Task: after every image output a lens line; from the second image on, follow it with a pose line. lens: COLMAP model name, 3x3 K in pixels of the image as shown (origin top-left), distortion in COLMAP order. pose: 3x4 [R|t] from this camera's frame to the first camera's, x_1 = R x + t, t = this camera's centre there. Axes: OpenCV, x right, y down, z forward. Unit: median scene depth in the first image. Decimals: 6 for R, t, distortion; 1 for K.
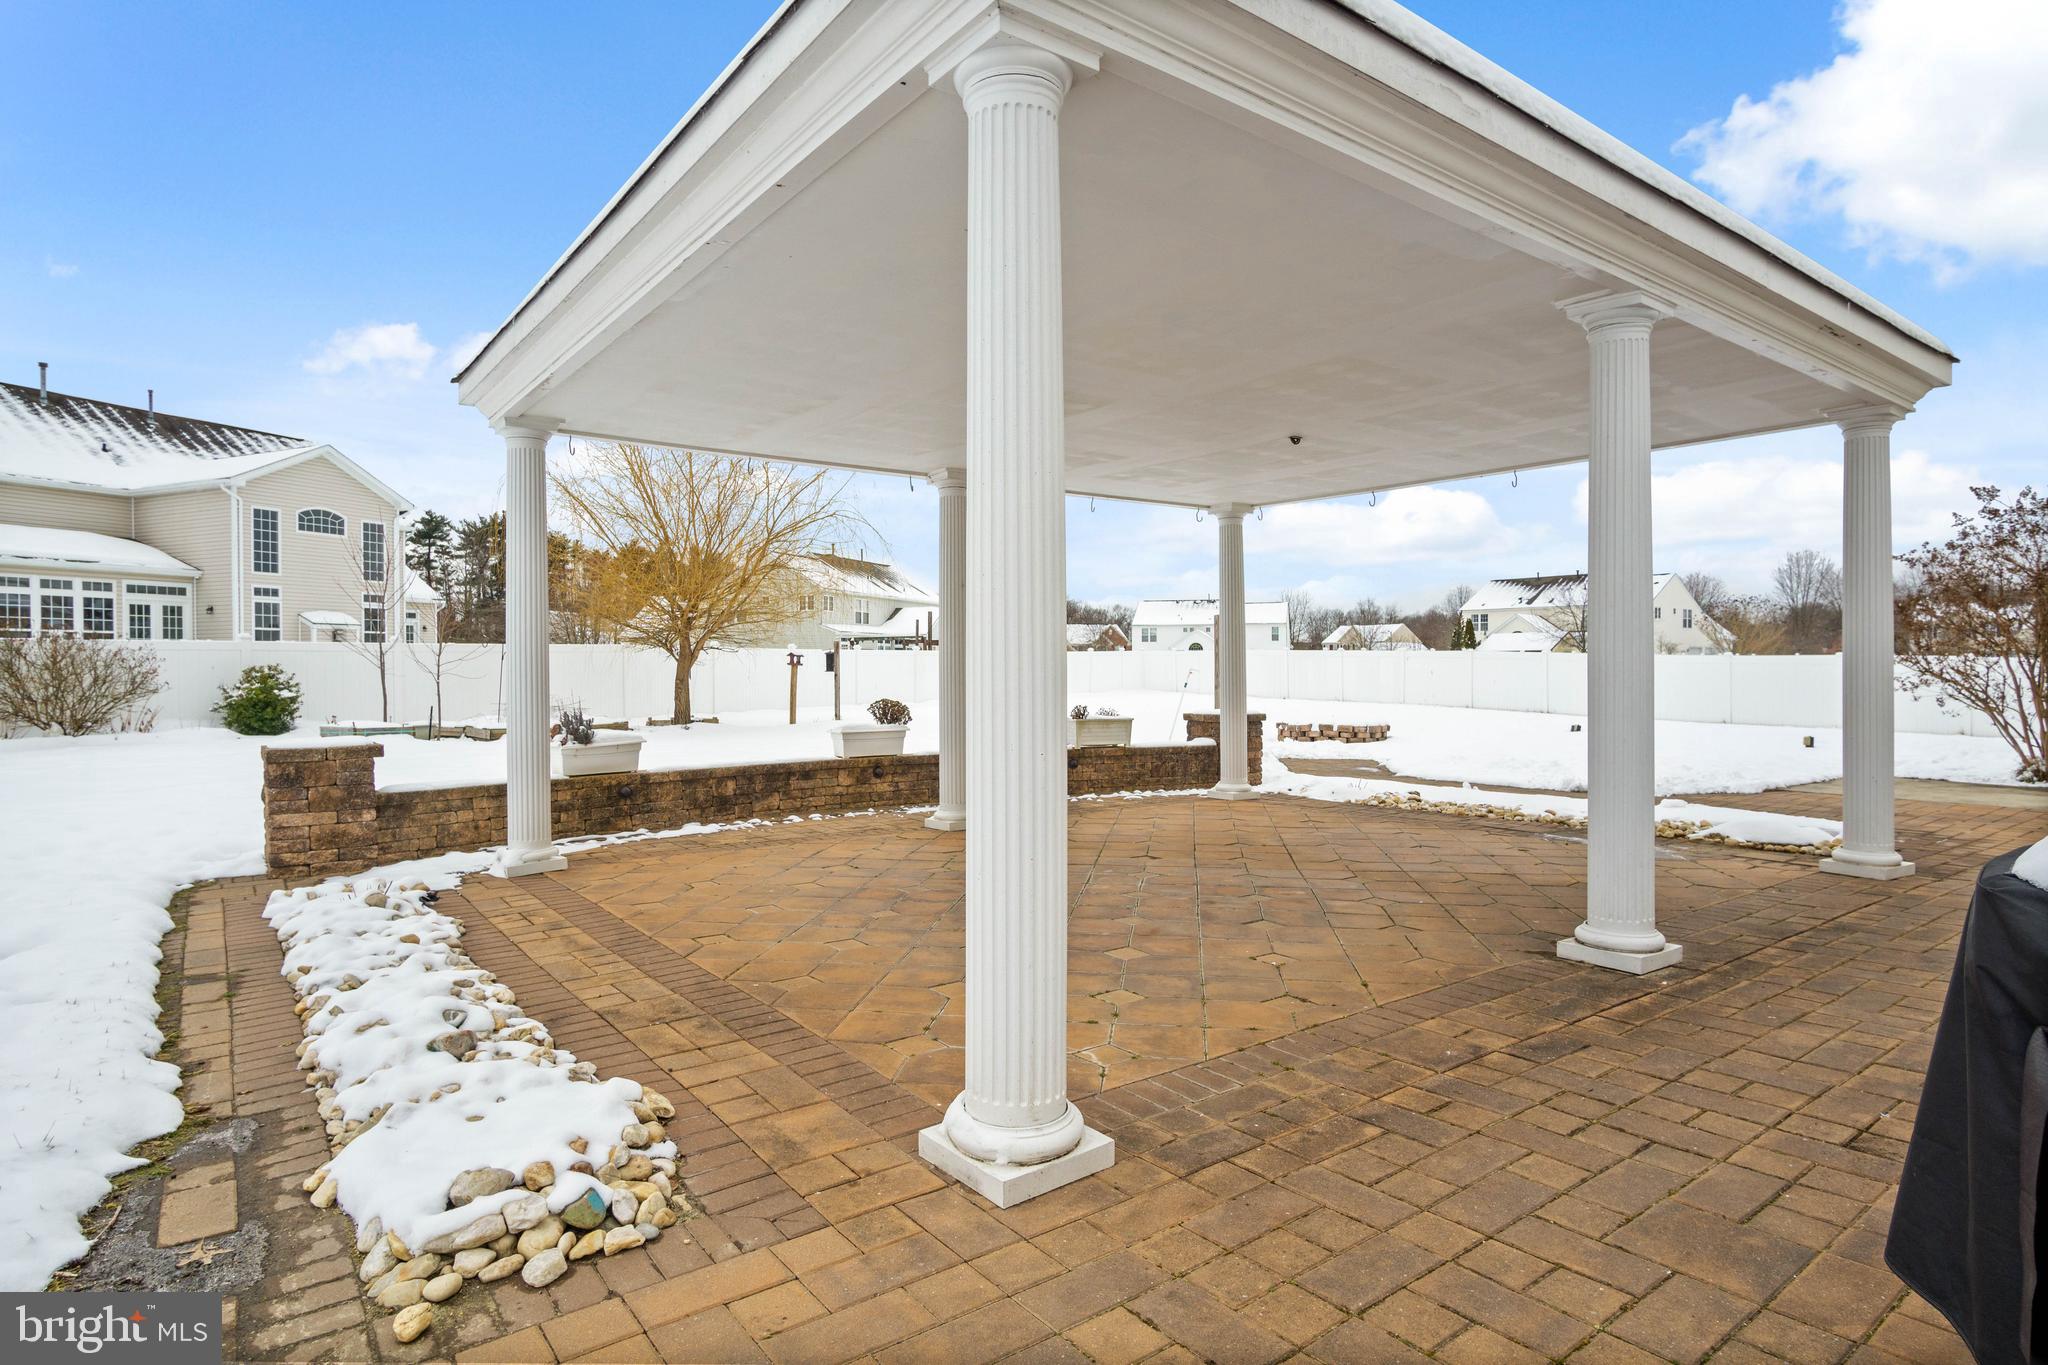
lens RADIAL K [[1105.3, 0, 1006.8], [0, 1105.3, 685.3], [0, 0, 1]] dist [-0.027833, -0.000866]
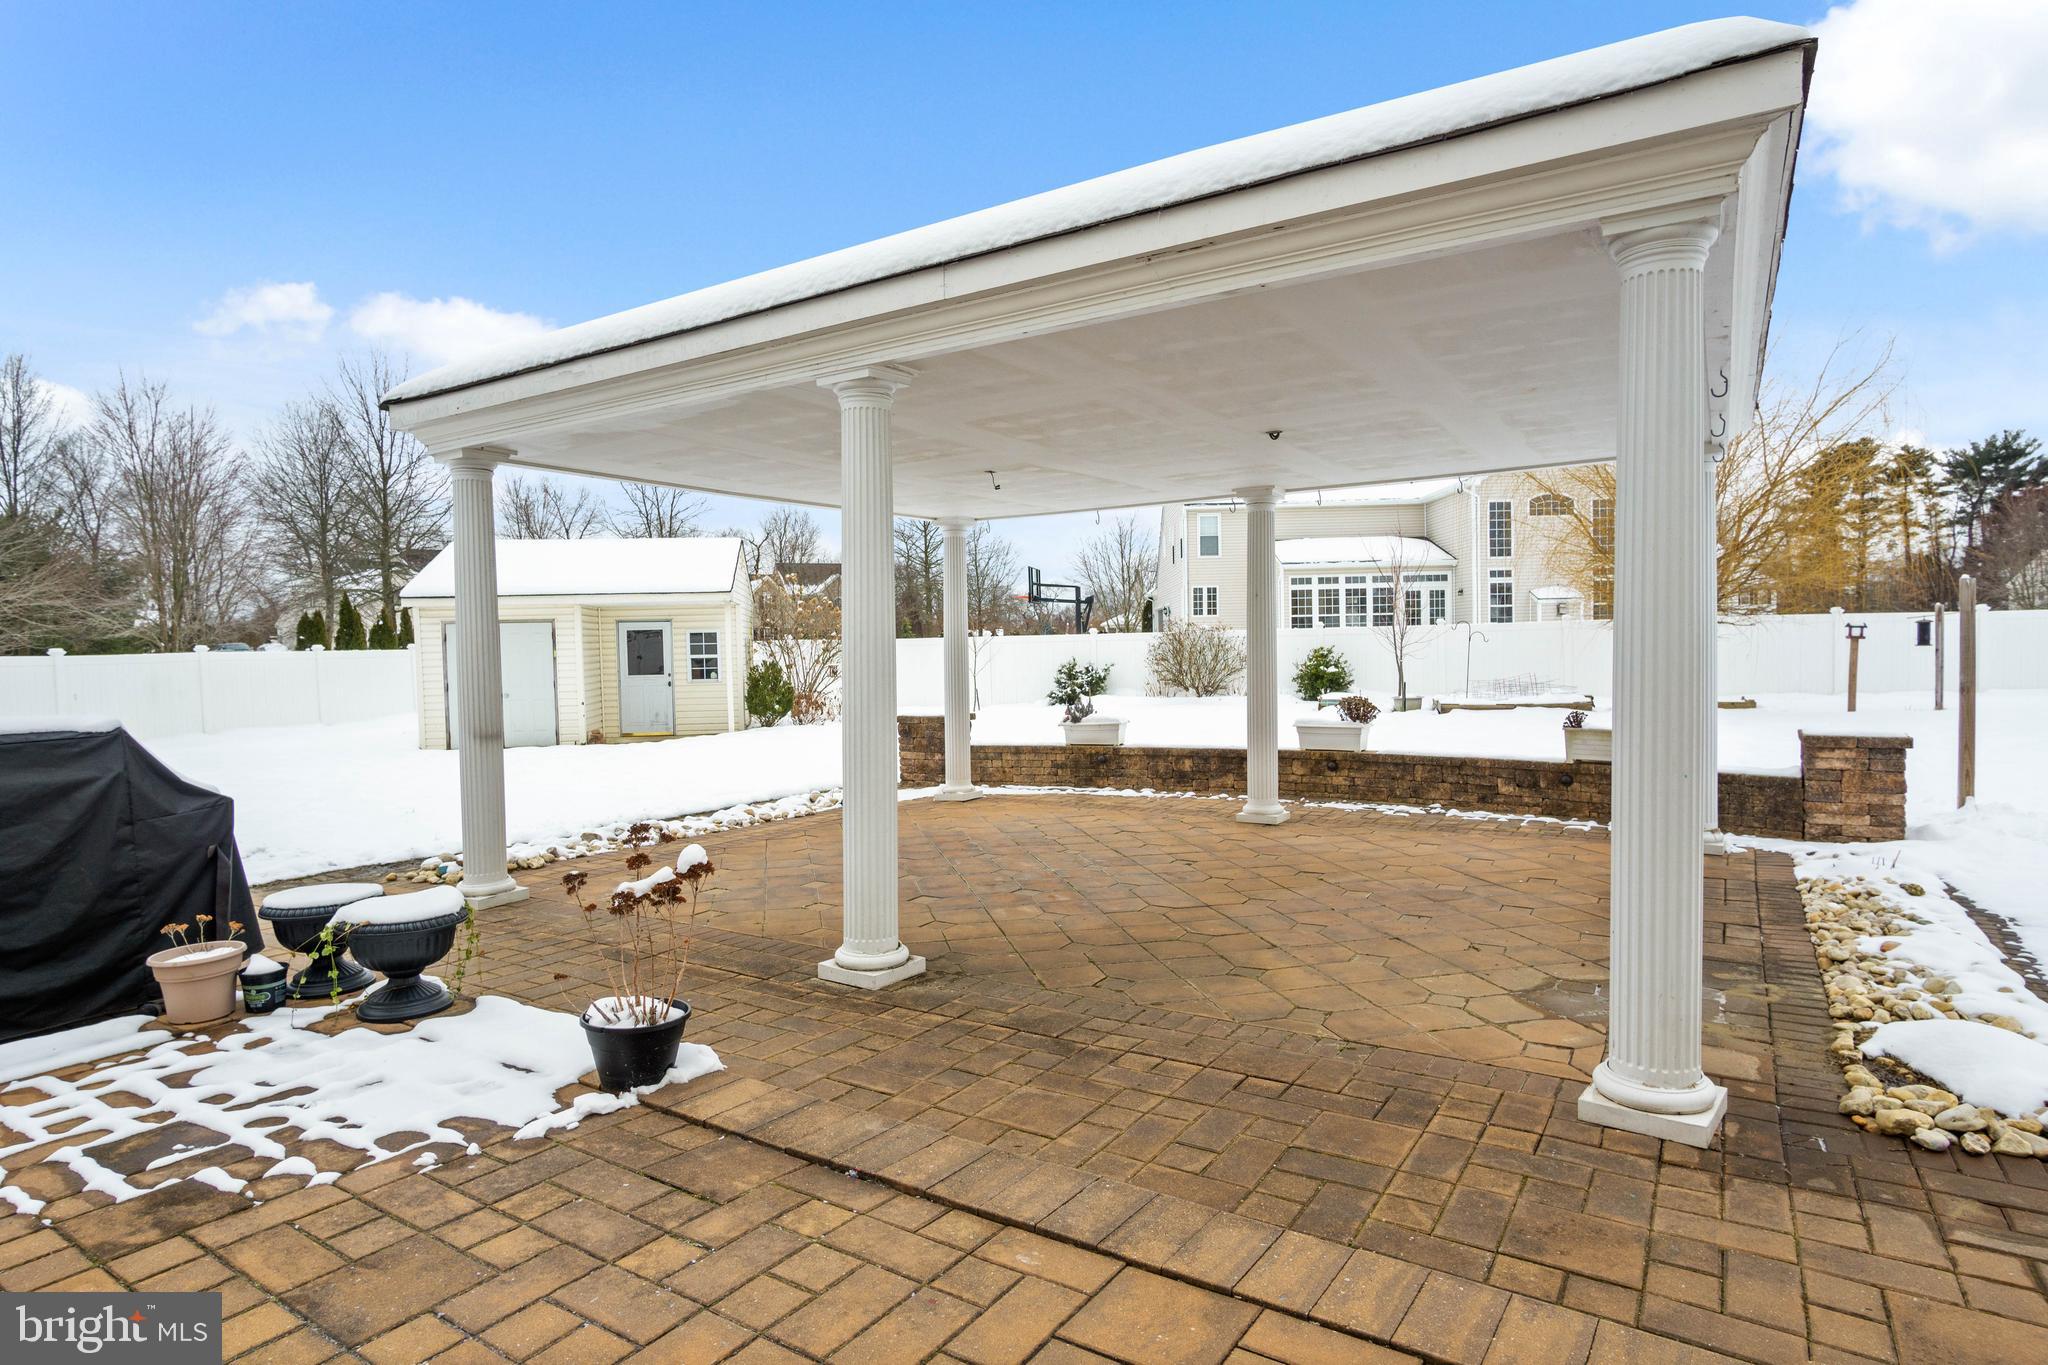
lens RADIAL K [[1105.3, 0, 1004.7], [0, 1105.3, 681.4], [0, 0, 1]] dist [-0.027833, -0.000866]
pose [[0.359967, 0.025528, -0.932616, 0.231798], [0.007191, 0.999520, 0.030135, -0.011356], [0.932937, -0.017555, 0.359611, 0.098310]]
